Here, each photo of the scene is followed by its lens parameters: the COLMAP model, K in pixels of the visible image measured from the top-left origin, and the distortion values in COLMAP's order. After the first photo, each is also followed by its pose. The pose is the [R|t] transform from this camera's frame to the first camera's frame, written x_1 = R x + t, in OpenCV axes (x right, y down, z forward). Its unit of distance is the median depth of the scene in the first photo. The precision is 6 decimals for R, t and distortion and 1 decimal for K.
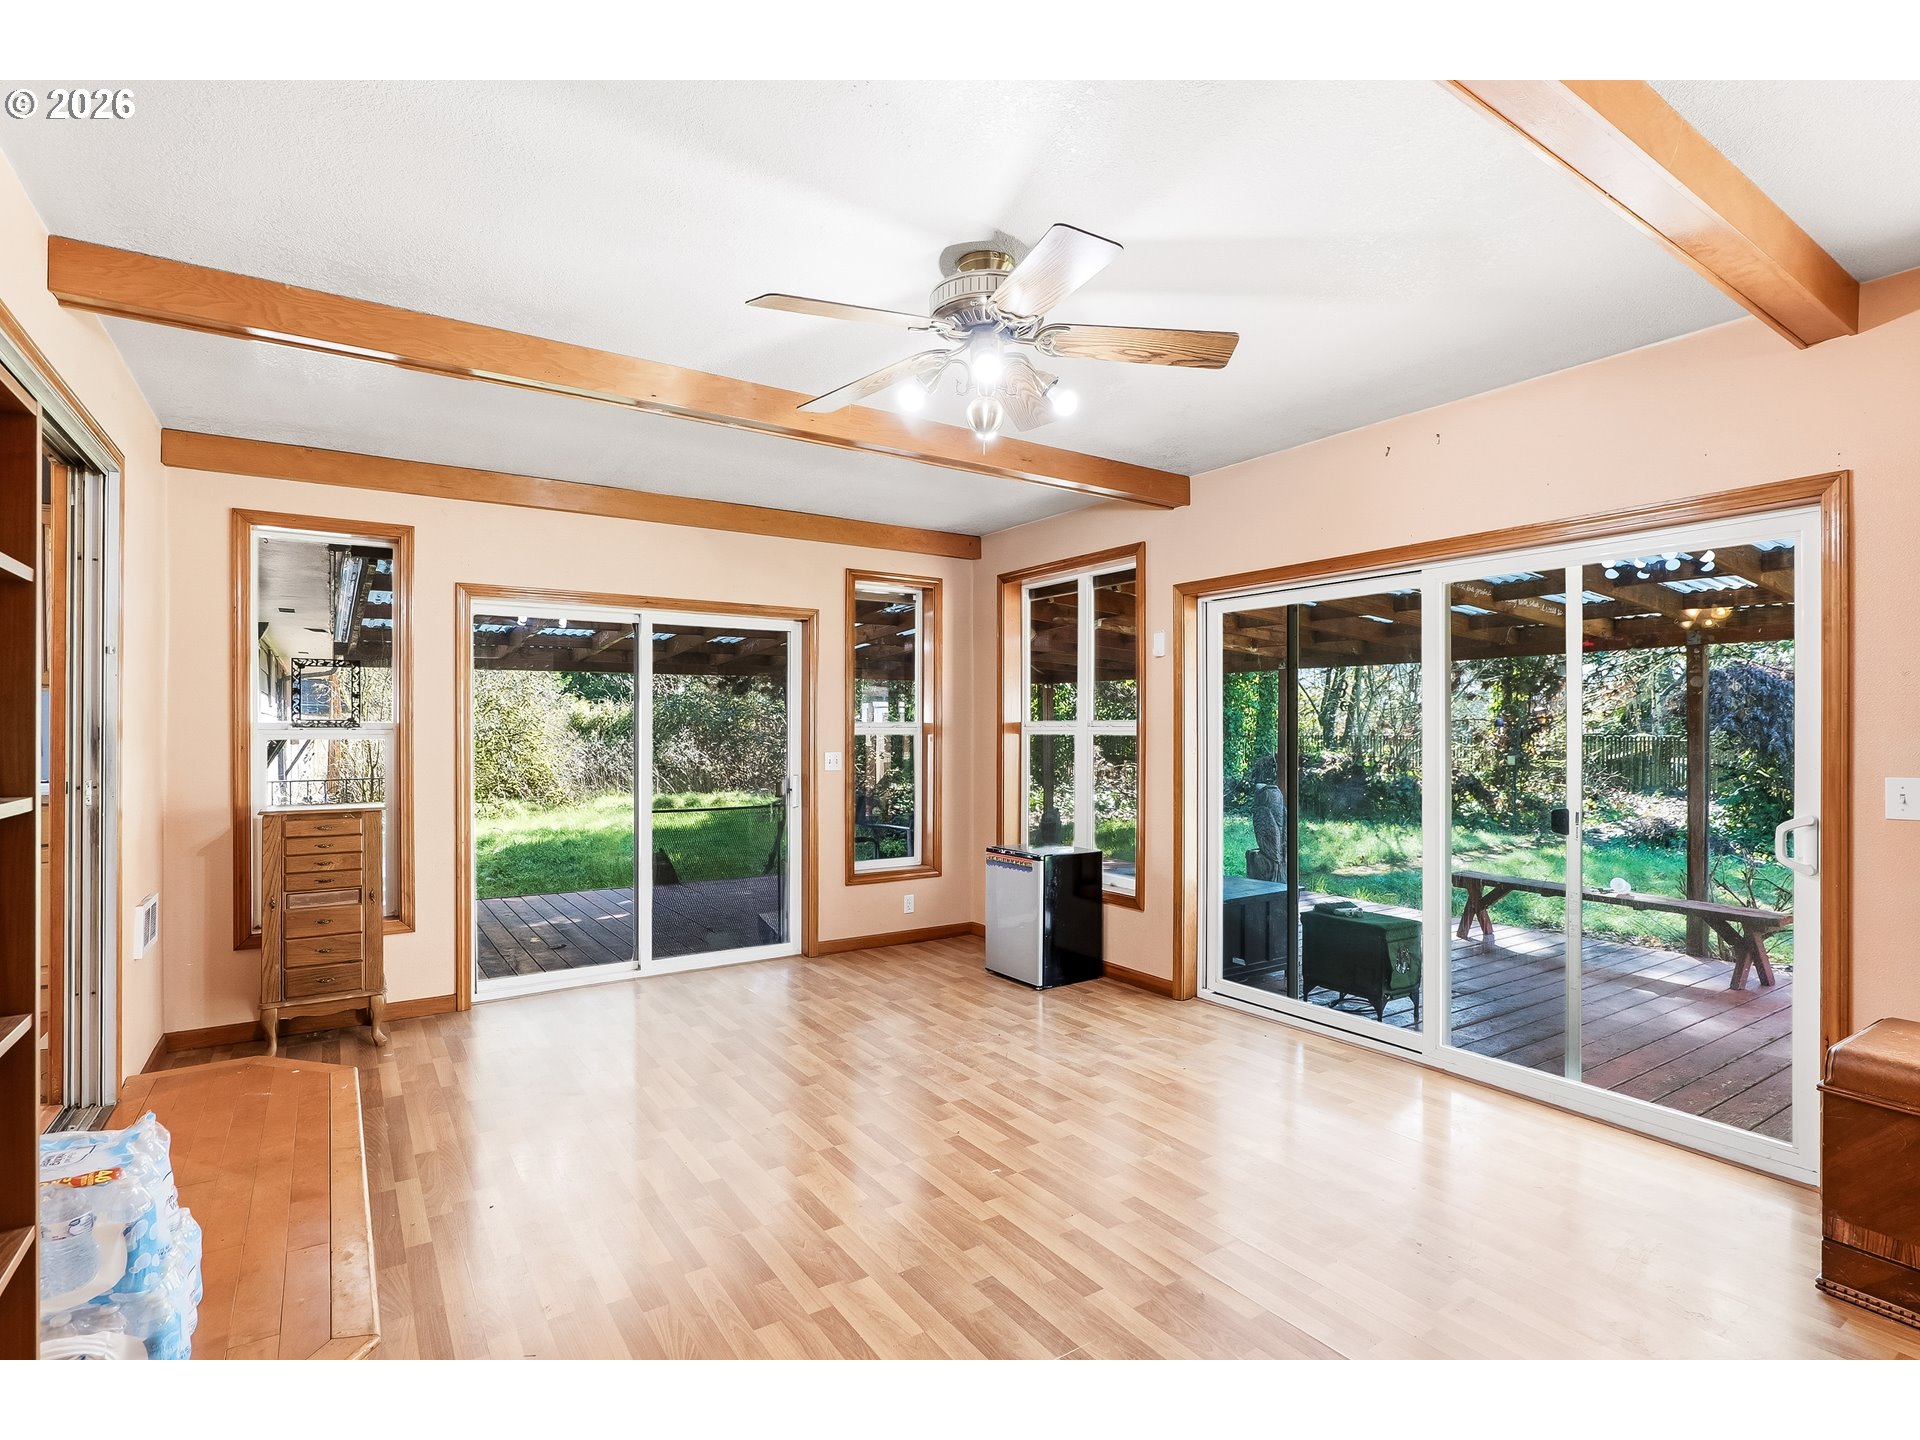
lens RADIAL K [[961.6, 0, 966.4], [0, 961.6, 731.9], [0, 0, 1]] dist [-0.001774, 0.000007]
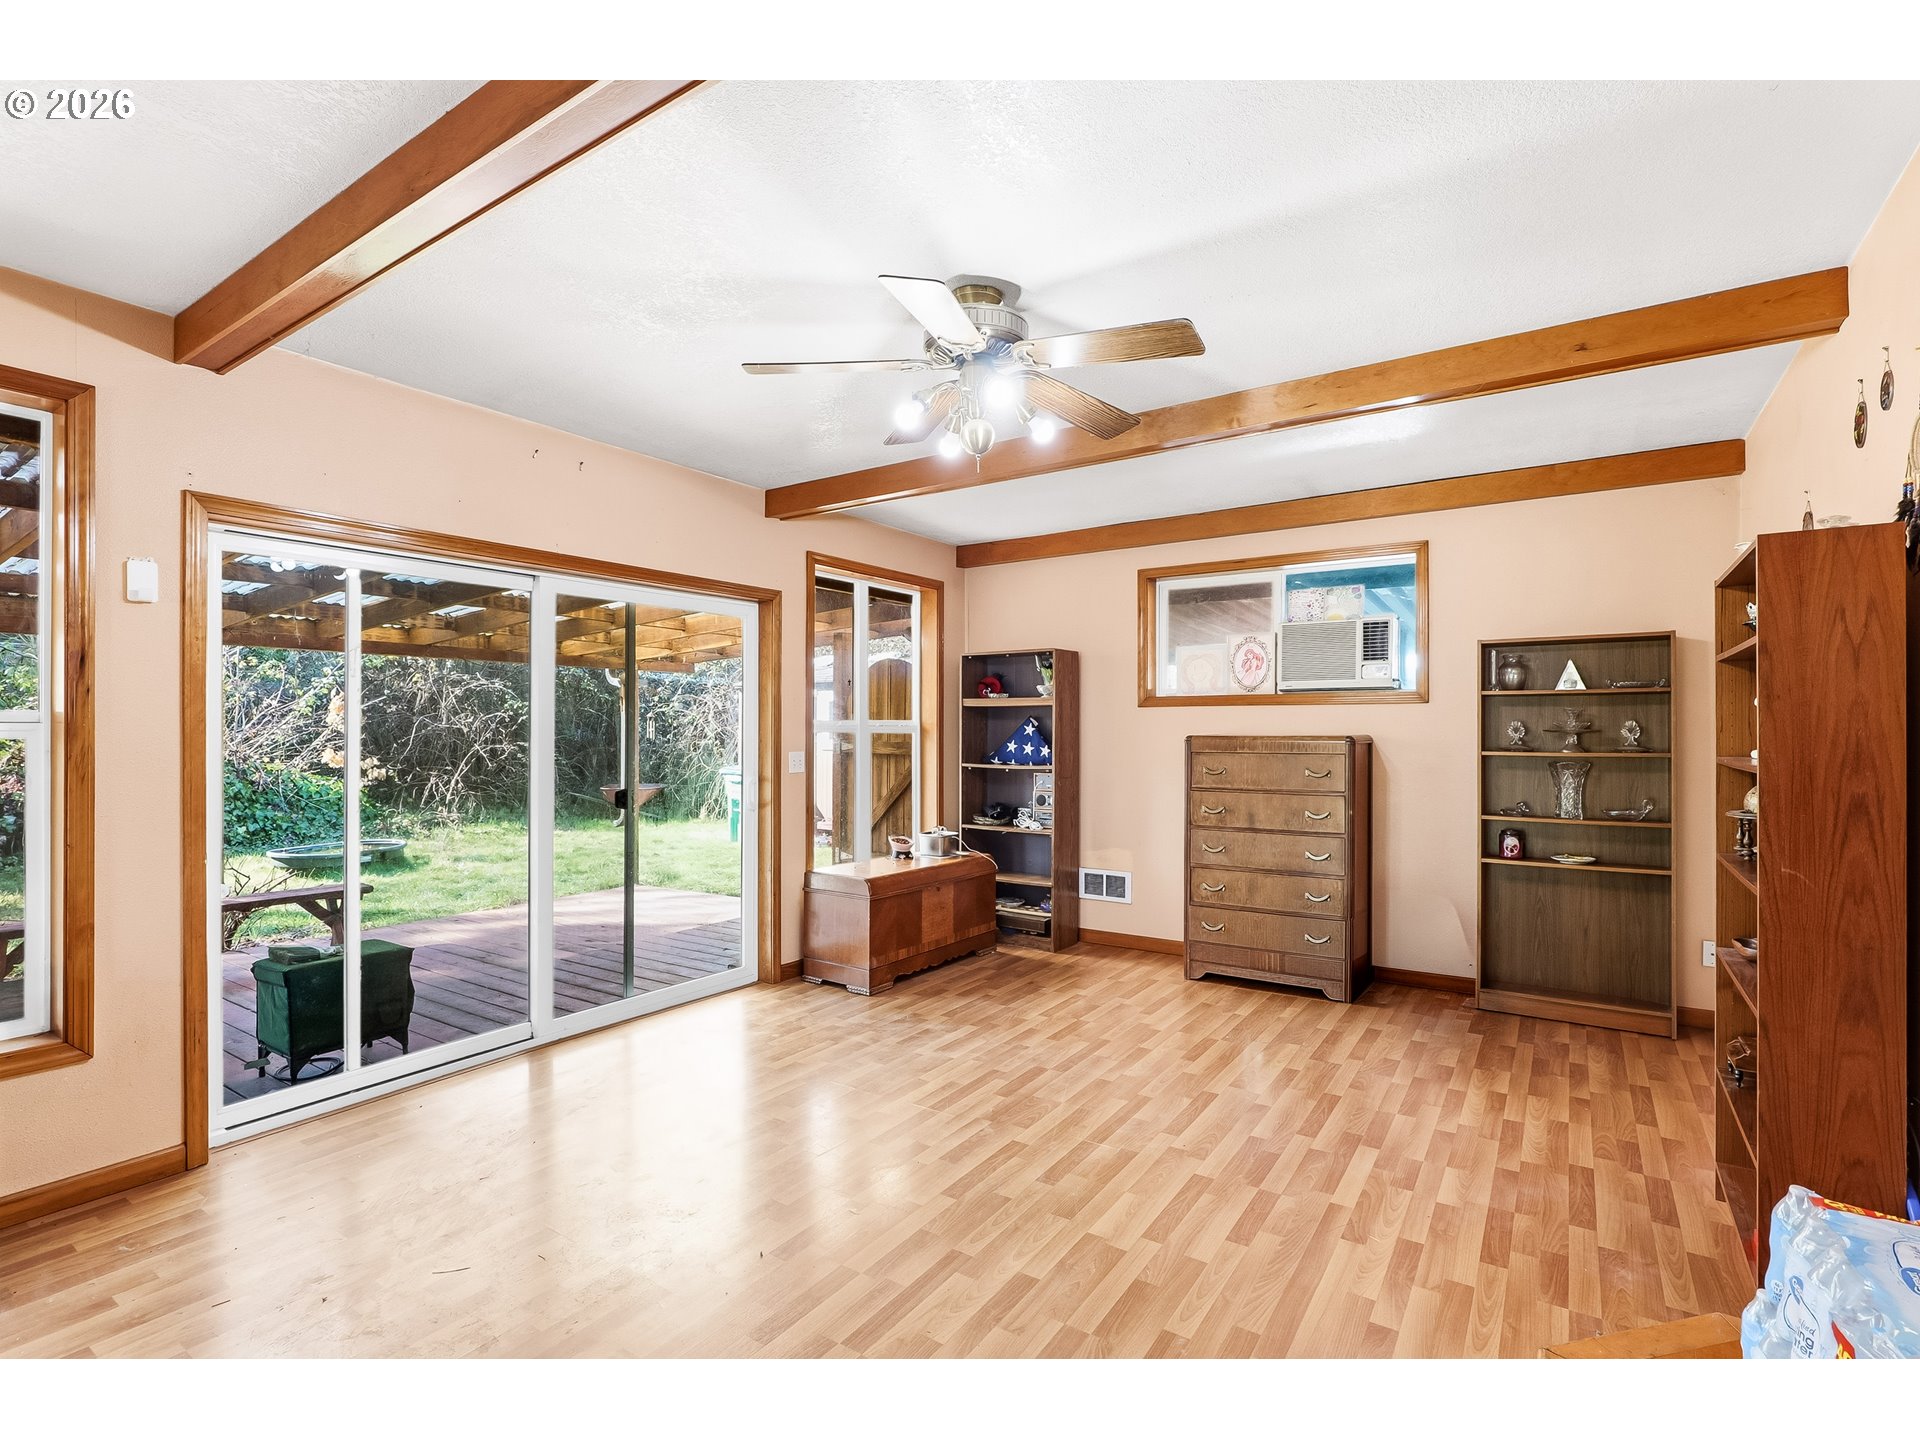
lens RADIAL K [[930.5, 0, 948.5], [0, 930.5, 721.4], [0, 0, 1]] dist [-0.002728, 0.000371]
pose [[-0.380001, 0.007839, 0.924953, -0.640566], [0.001271, 0.999968, -0.007952, -0.001256], [-0.924985, -0.001846, -0.379998, 0.973246]]
